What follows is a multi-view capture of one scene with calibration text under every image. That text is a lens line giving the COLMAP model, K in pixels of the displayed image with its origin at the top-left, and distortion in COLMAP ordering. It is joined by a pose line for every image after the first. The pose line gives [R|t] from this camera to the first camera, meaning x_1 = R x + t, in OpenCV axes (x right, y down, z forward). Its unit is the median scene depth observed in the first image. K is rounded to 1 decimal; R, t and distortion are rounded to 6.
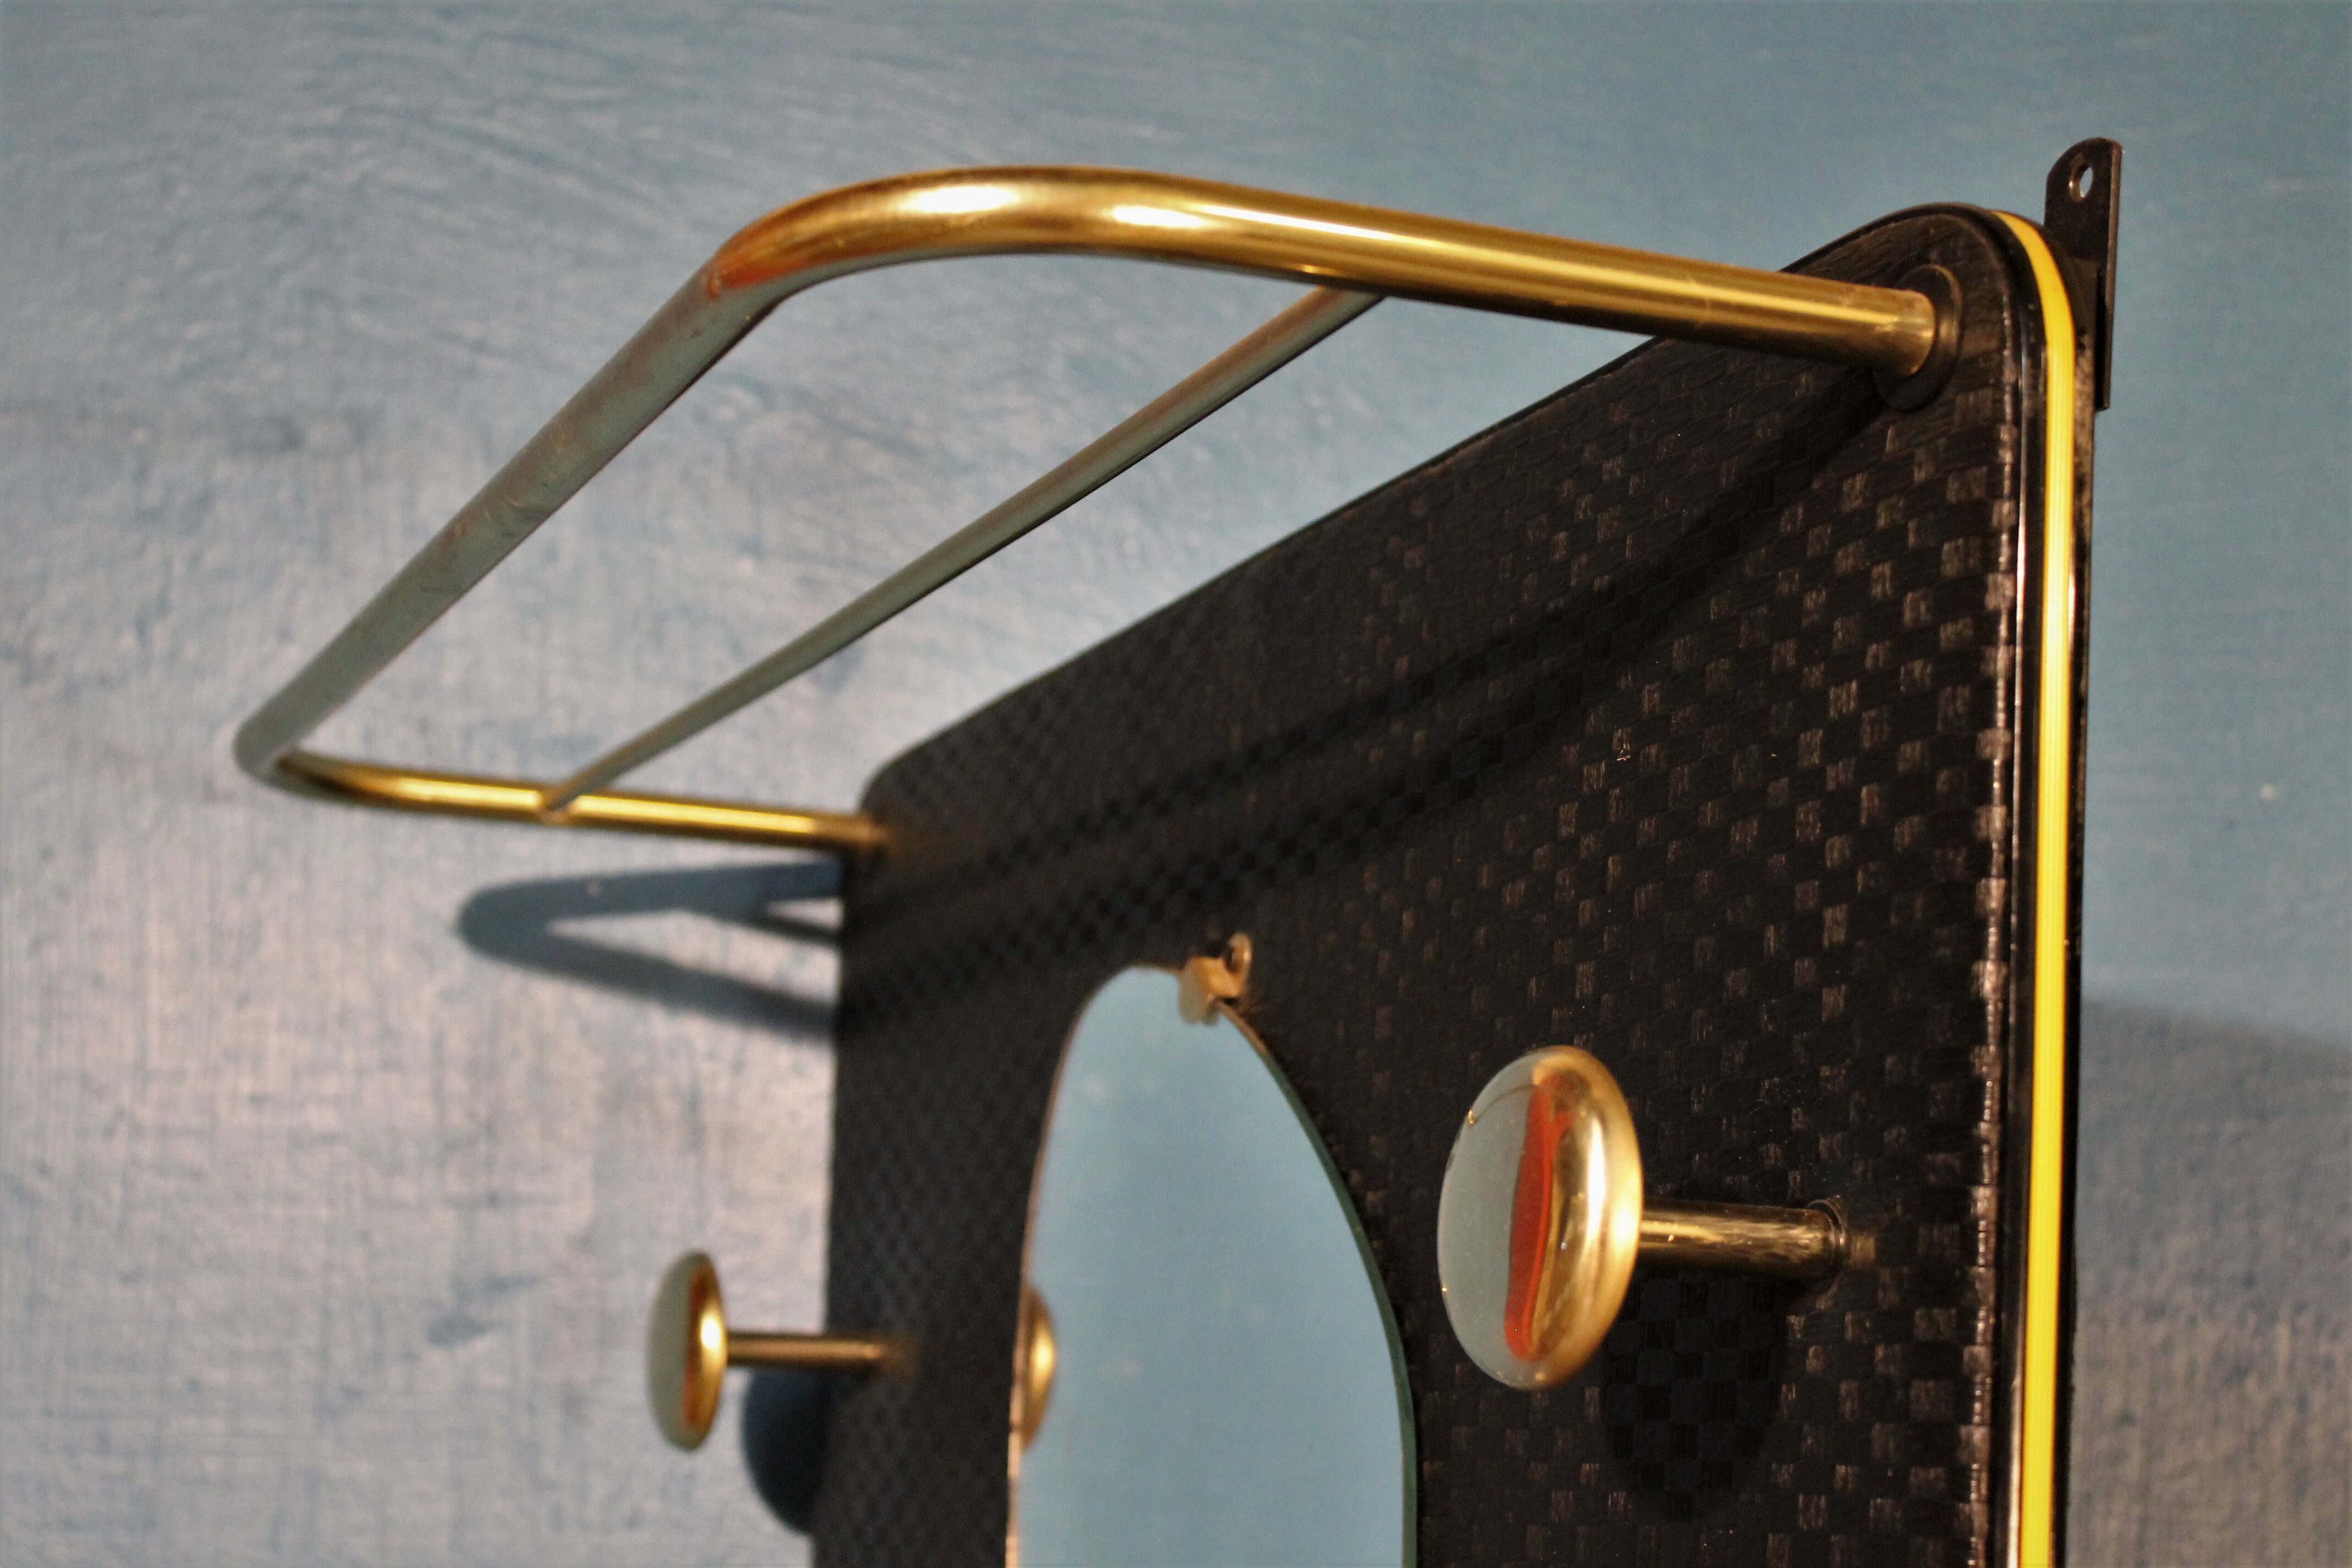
lens RADIAL K [[3894.2, 0, 1176.0], [0, 3894.2, 784.0], [0, 0, 1]] dist [-0.039360, 0.221999]
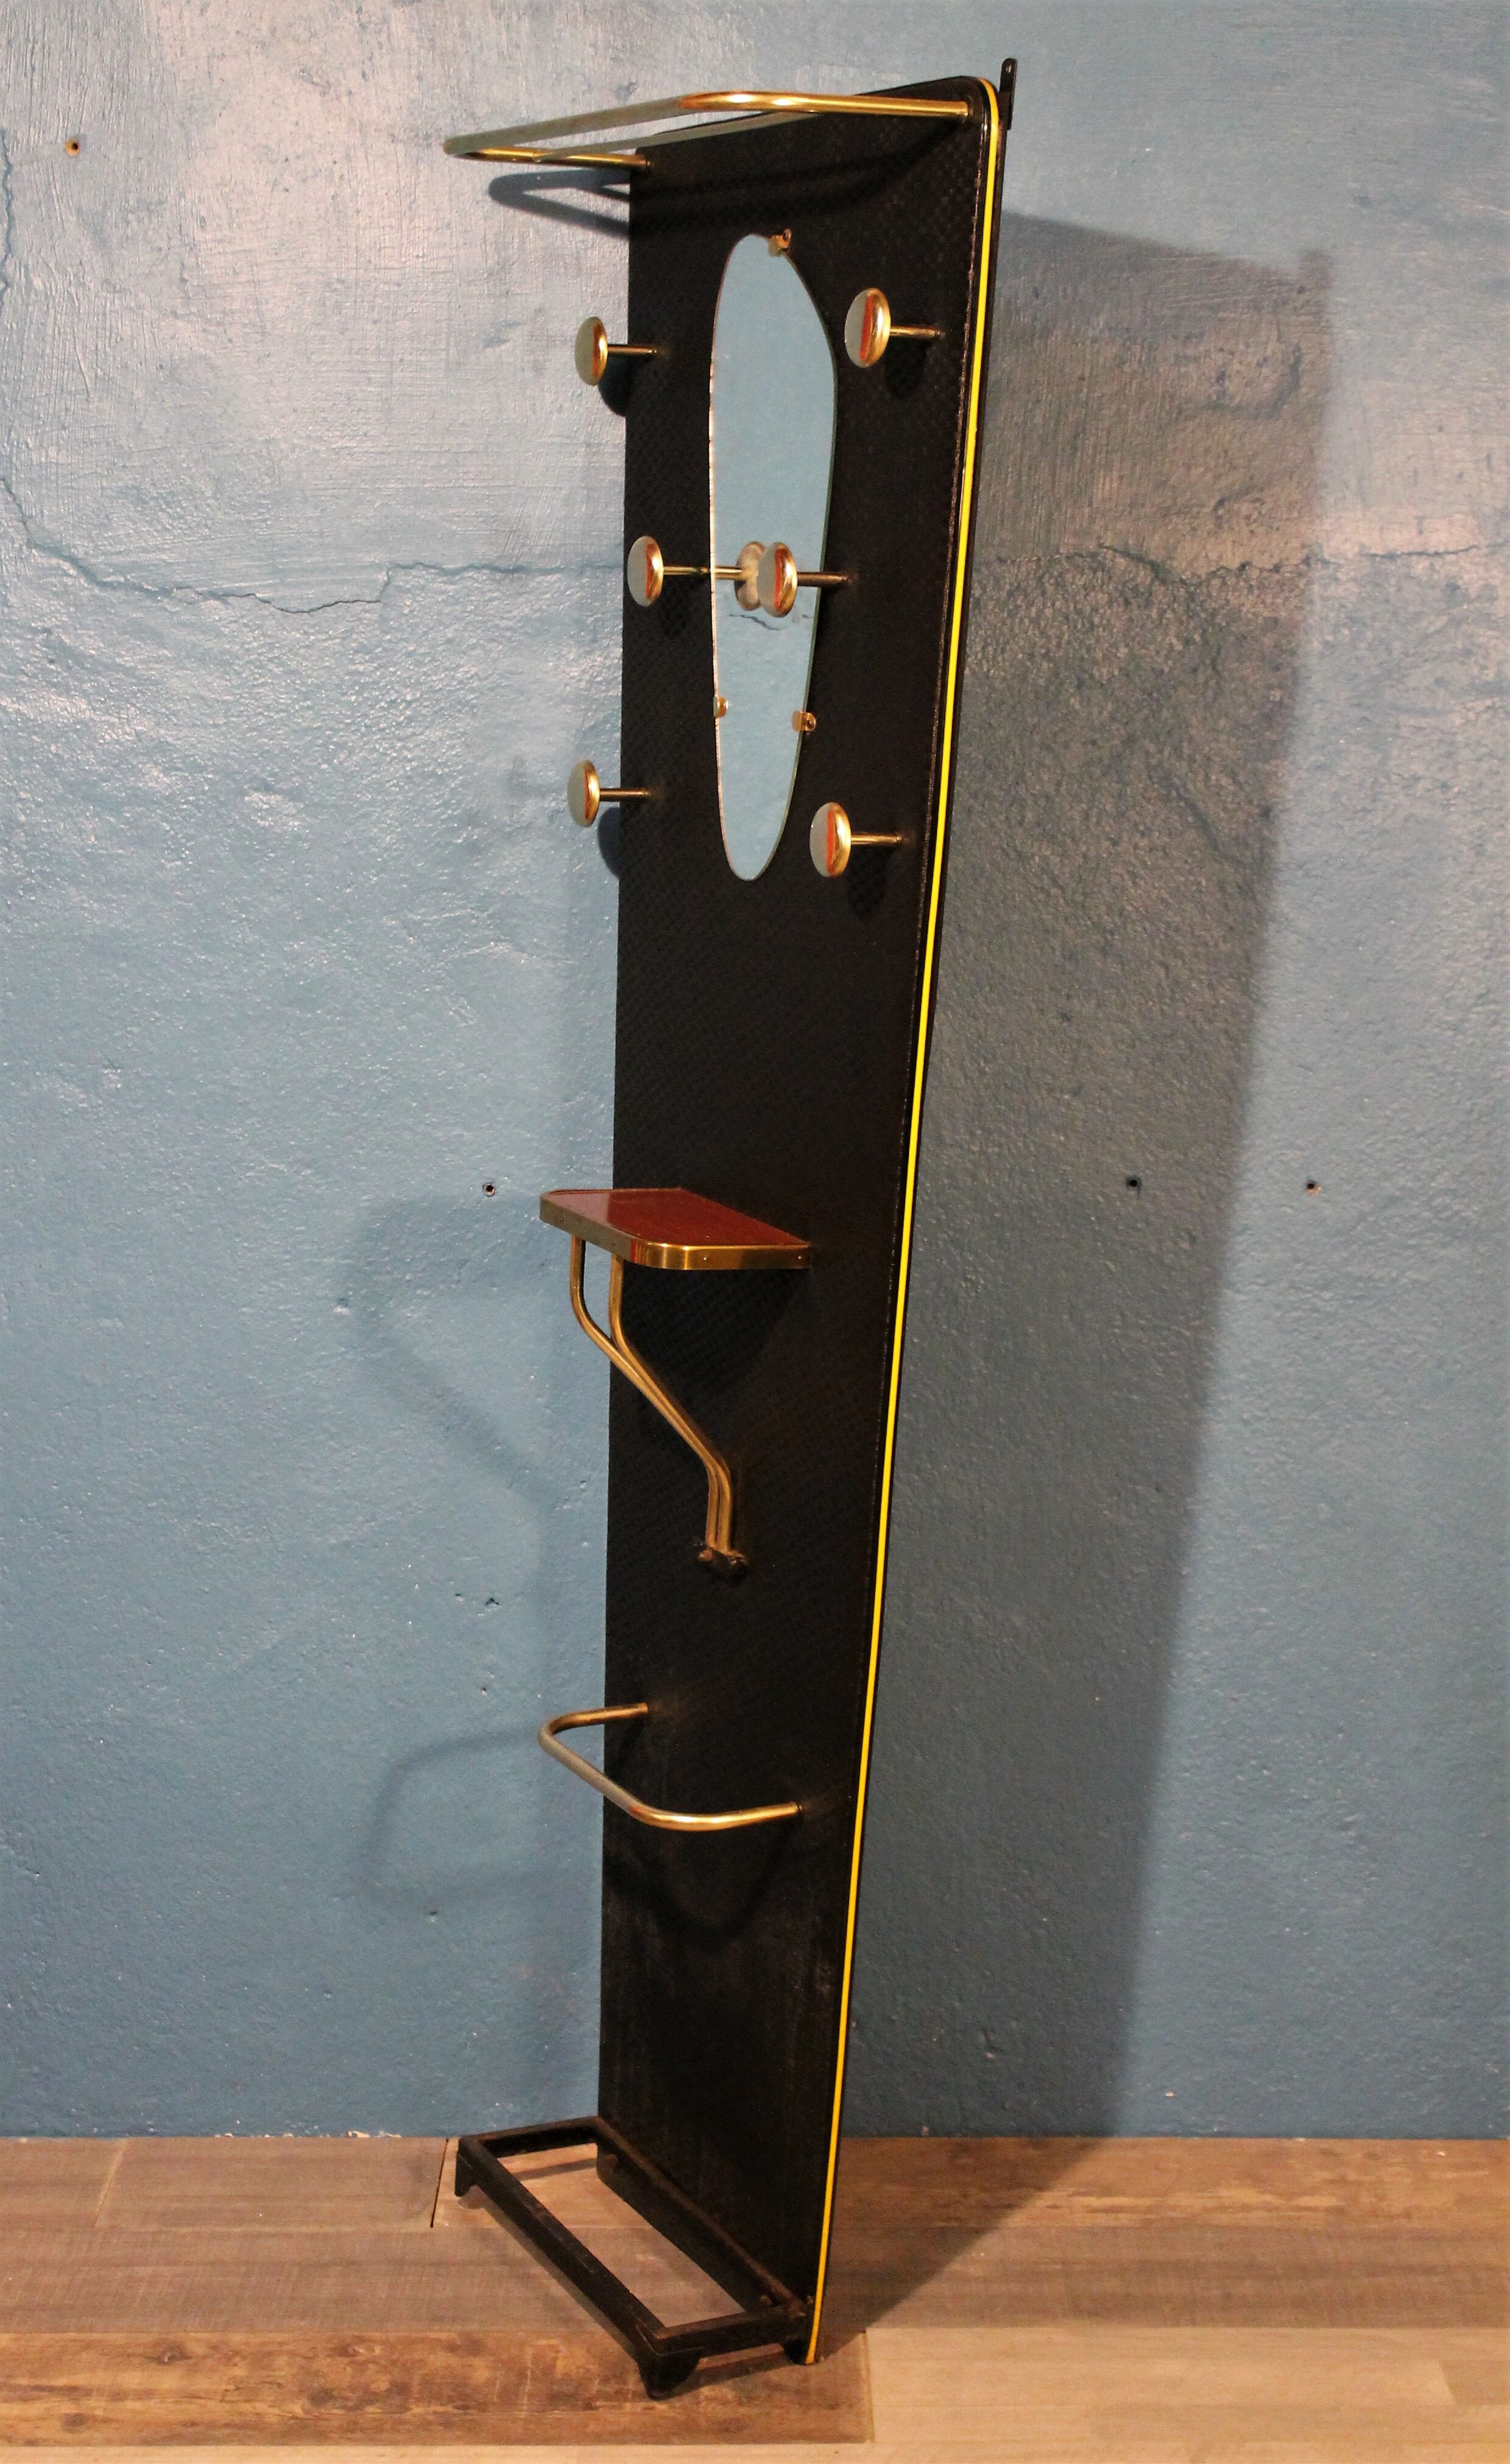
lens RADIAL K [[3927.9, 0, 755.0], [0, 3927.9, 1232.0], [0, 0, 1]] dist [-0.024107, -0.005396]
pose [[0.998907, -0.001341, 0.046726, -0.138366], [-0.015845, 0.930698, 0.365446, -0.317437], [-0.043978, -0.365786, 0.929659, -1.991874]]
